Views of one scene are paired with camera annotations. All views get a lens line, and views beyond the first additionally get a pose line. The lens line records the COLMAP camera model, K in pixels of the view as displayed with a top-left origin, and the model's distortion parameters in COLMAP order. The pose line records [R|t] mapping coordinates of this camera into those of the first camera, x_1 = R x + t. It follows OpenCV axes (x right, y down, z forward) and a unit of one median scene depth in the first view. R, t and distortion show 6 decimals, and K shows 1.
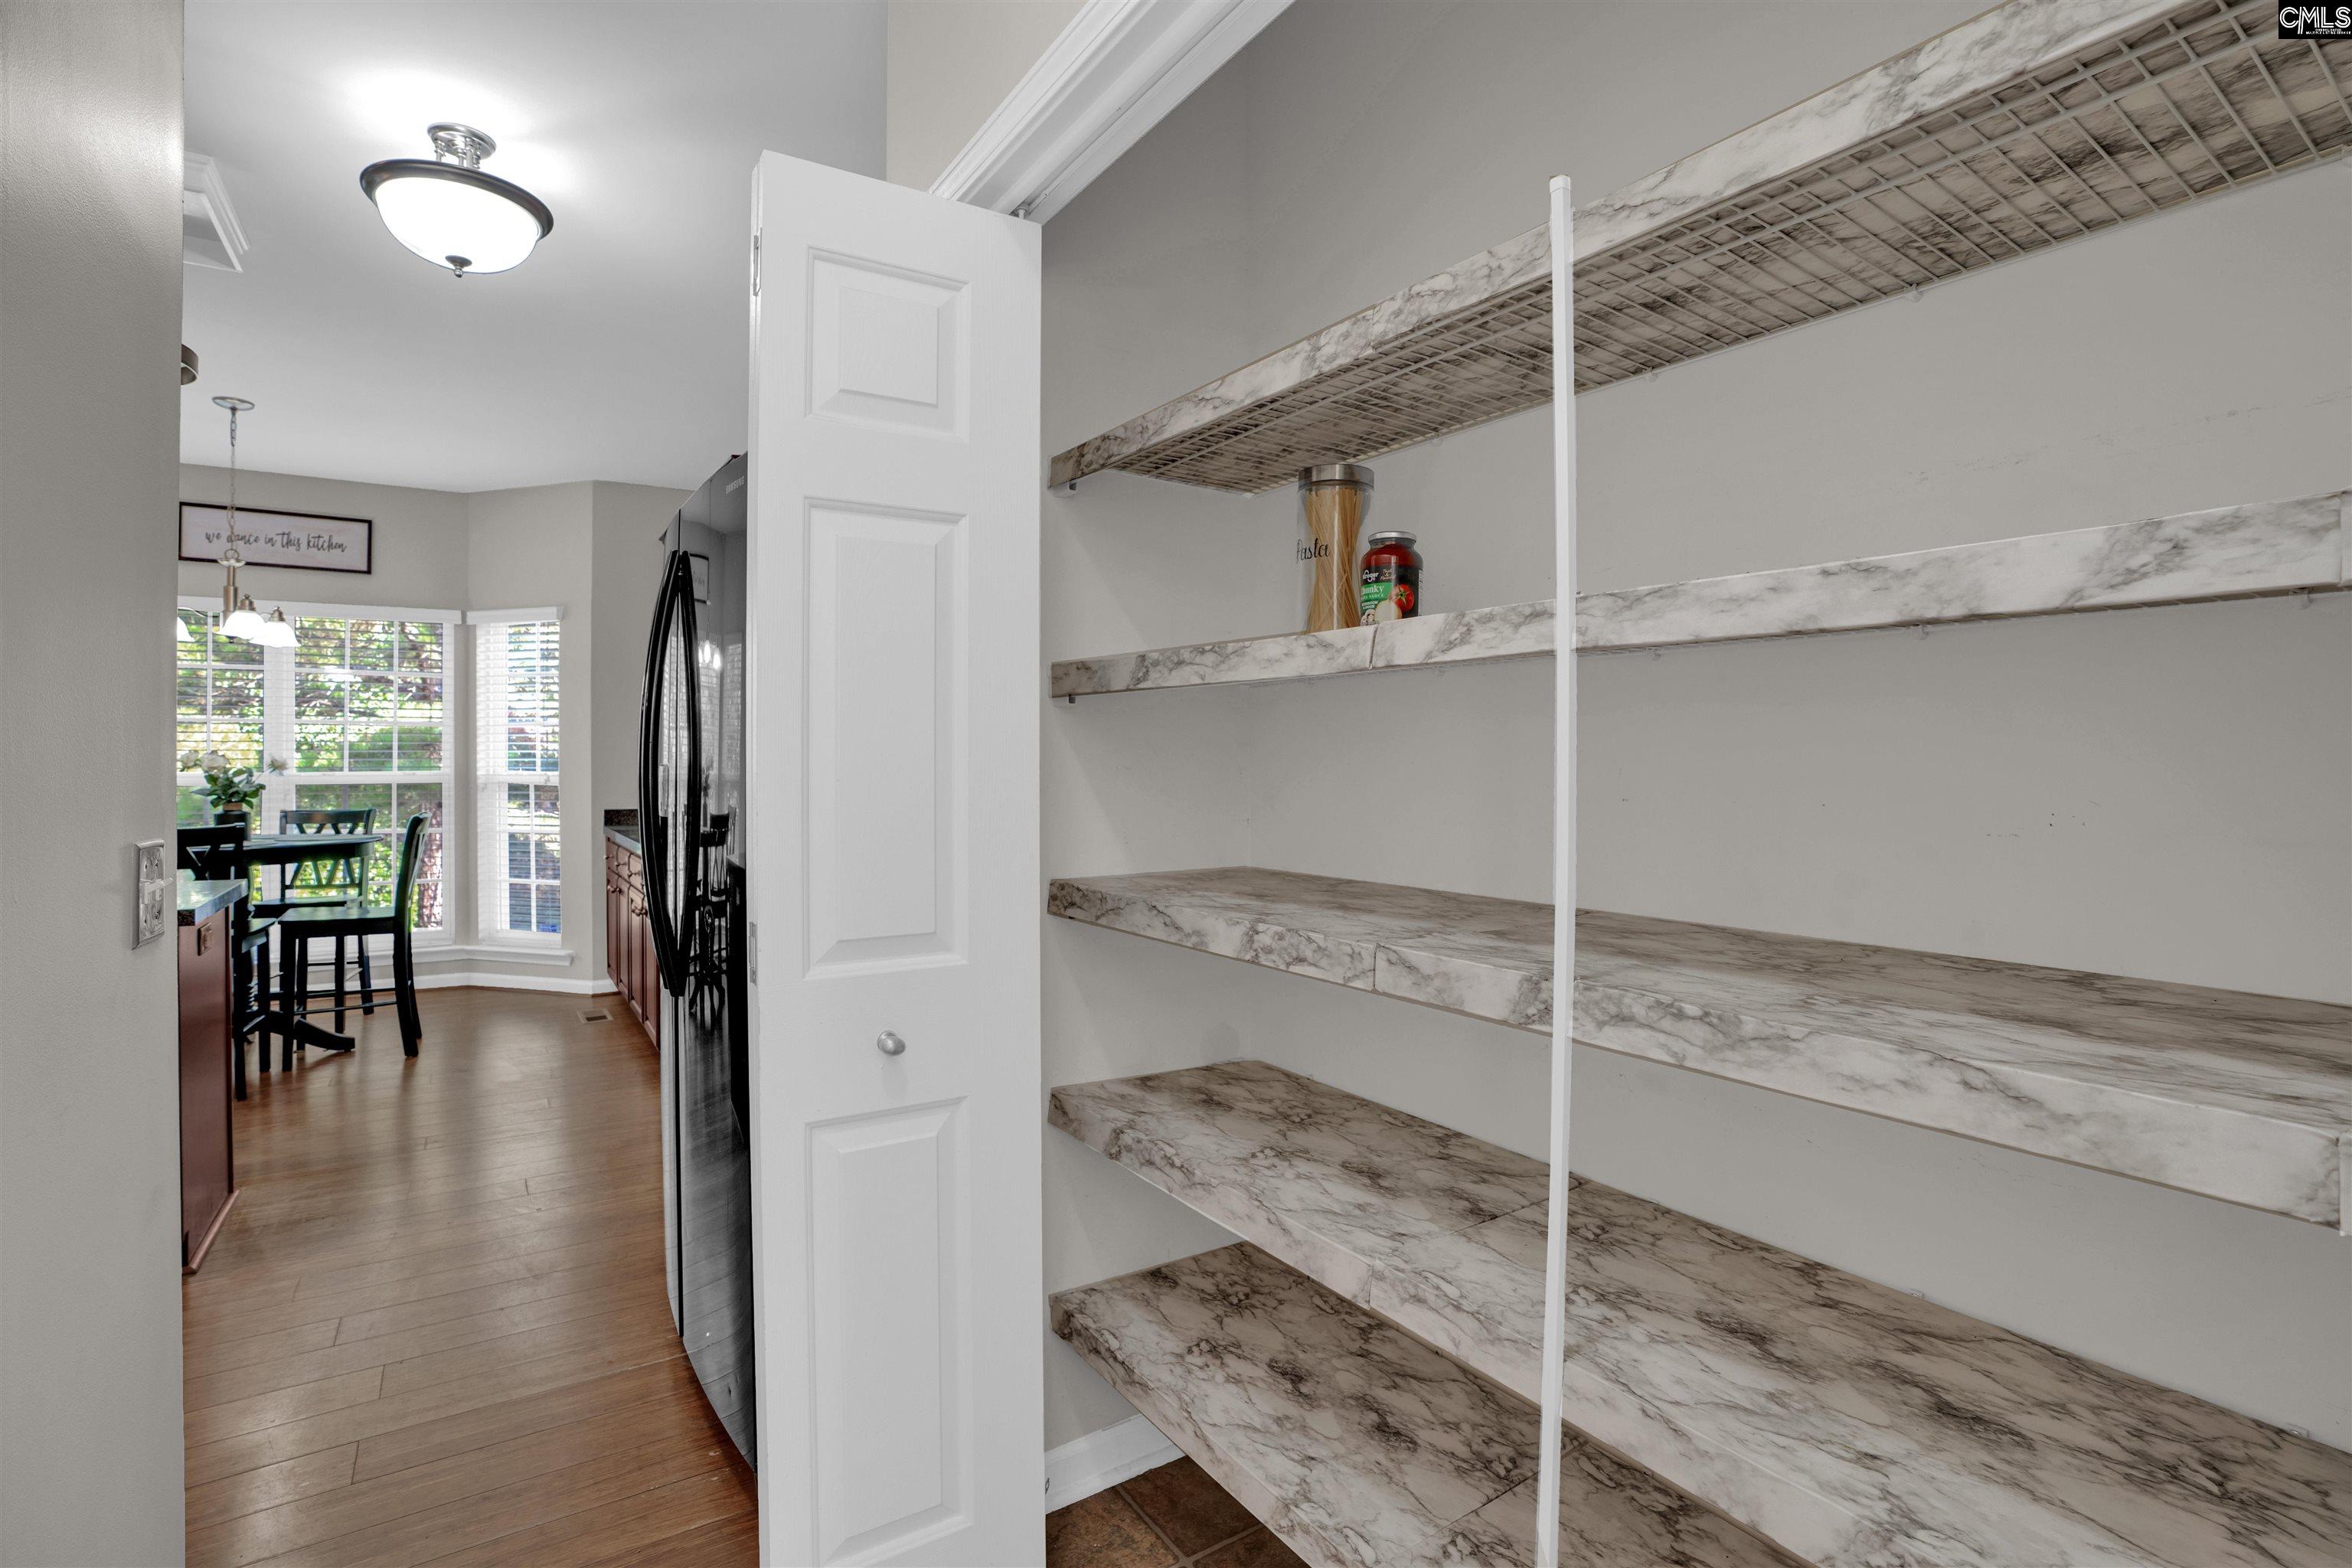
lens RADIAL K [[1084.4, 0, 1178.0], [0, 1084.4, 772.7], [0, 0, 1]] dist [-0.072602, 0.029070]
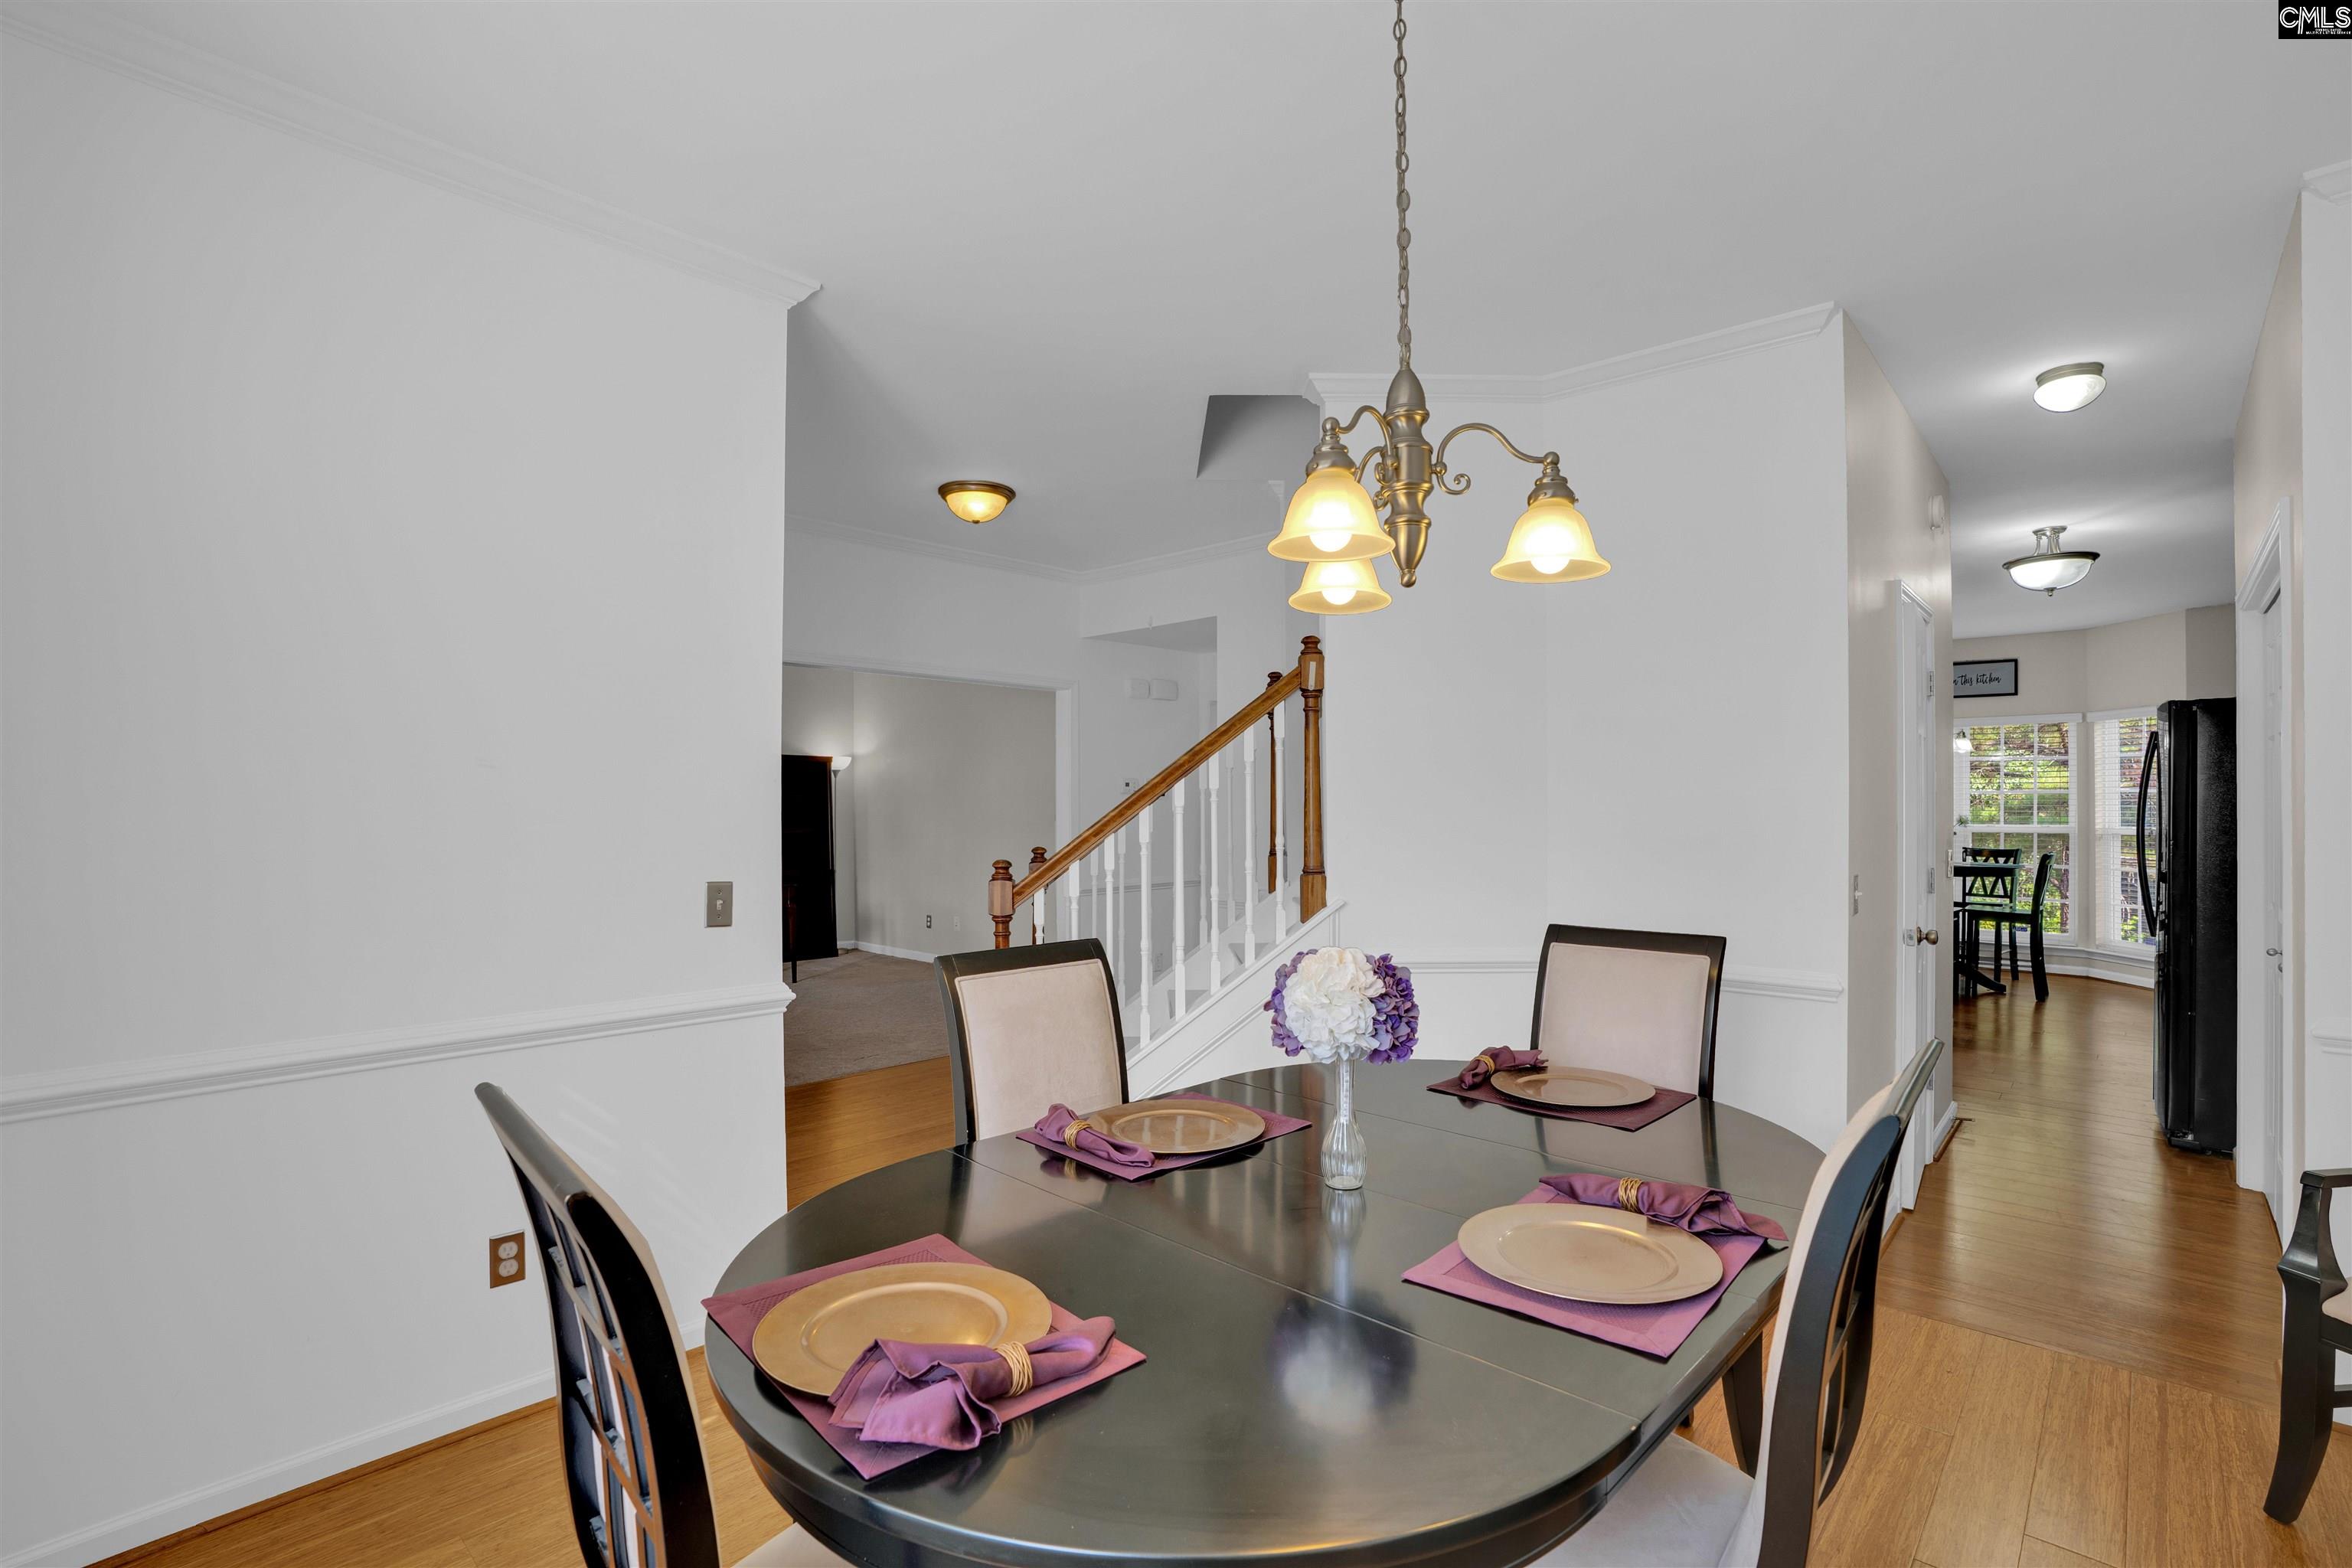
lens RADIAL K [[1084.4, 0, 1178.0], [0, 1084.4, 772.7], [0, 0, 1]] dist [-0.072602, 0.029070]
pose [[0.231506, -0.025785, -0.972492, 0.476820], [-0.019497, 0.999325, -0.031138, -0.005659], [0.972638, 0.026169, 0.230847, -0.601695]]
